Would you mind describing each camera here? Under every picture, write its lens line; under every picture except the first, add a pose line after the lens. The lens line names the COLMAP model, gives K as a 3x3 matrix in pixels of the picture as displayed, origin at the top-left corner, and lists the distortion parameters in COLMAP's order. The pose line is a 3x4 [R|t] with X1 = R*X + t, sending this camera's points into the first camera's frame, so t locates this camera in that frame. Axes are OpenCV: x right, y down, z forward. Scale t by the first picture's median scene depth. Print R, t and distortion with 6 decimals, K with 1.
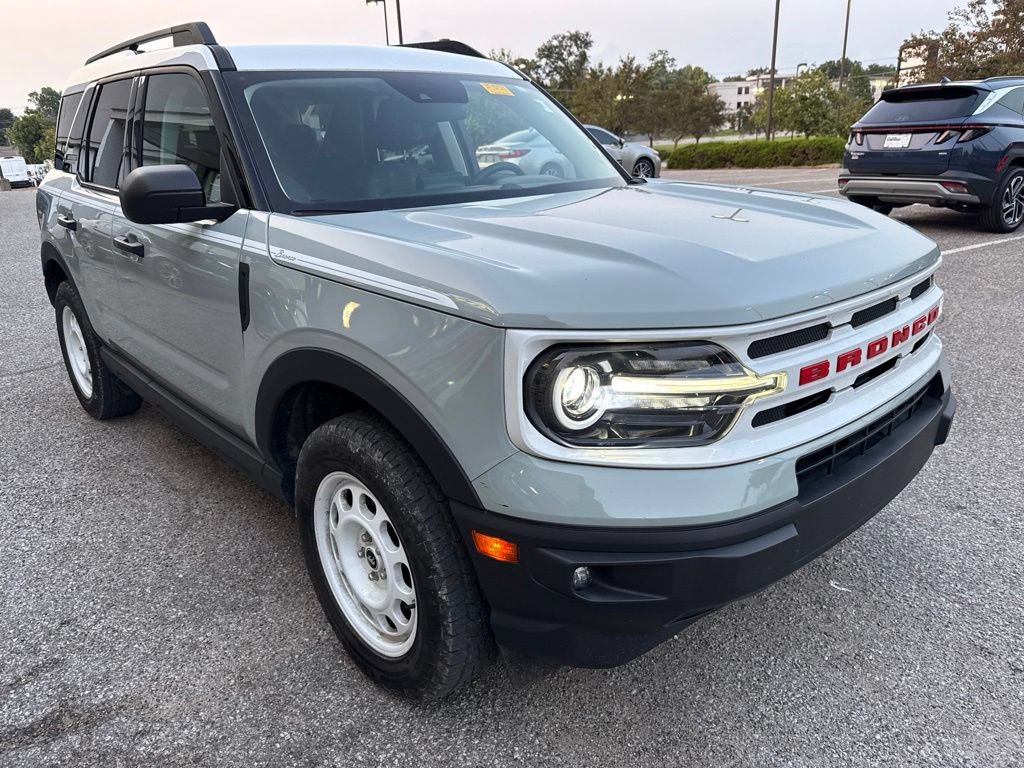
lens RADIAL K [[734.3, 0, 517.7], [0, 734.3, 387.4], [0, 0, 1]] dist [0.037201, -0.057762]
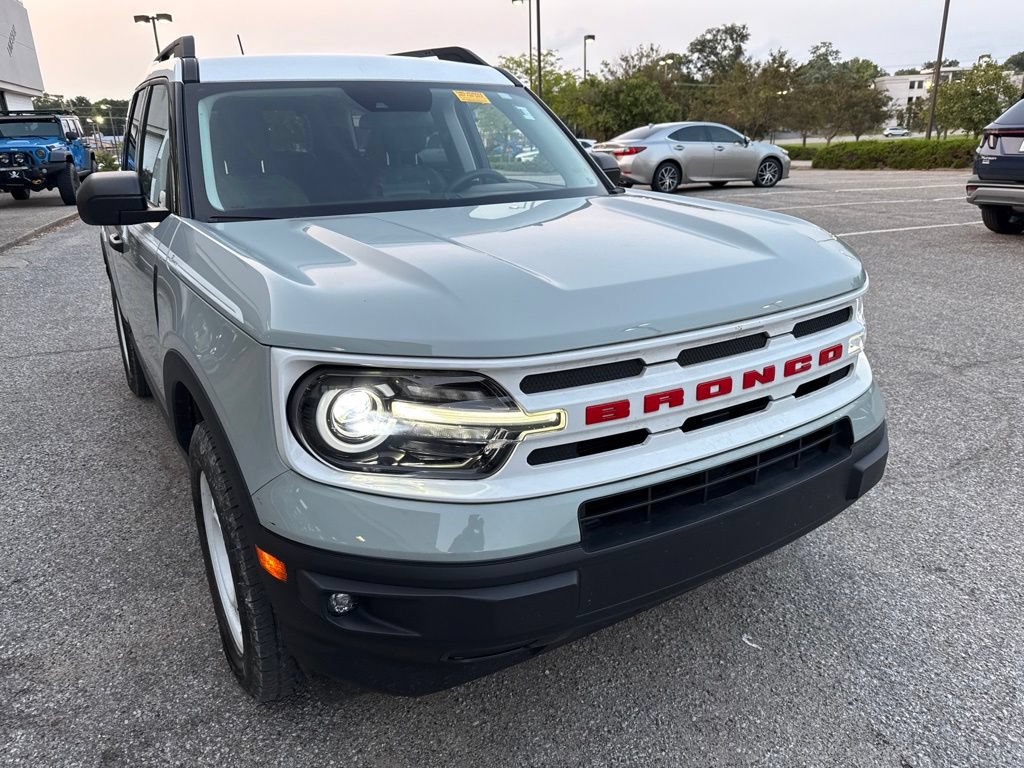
lens RADIAL K [[739.5, 0, 528.9], [0, 739.5, 380.5], [0, 0, 1]] dist [0.011501, -0.017278]
pose [[0.979973, 0.068095, -0.187126, 0.173038], [-0.068632, 0.997635, 0.003617, -0.020545], [0.186929, 0.009298, 0.982329, 0.024552]]
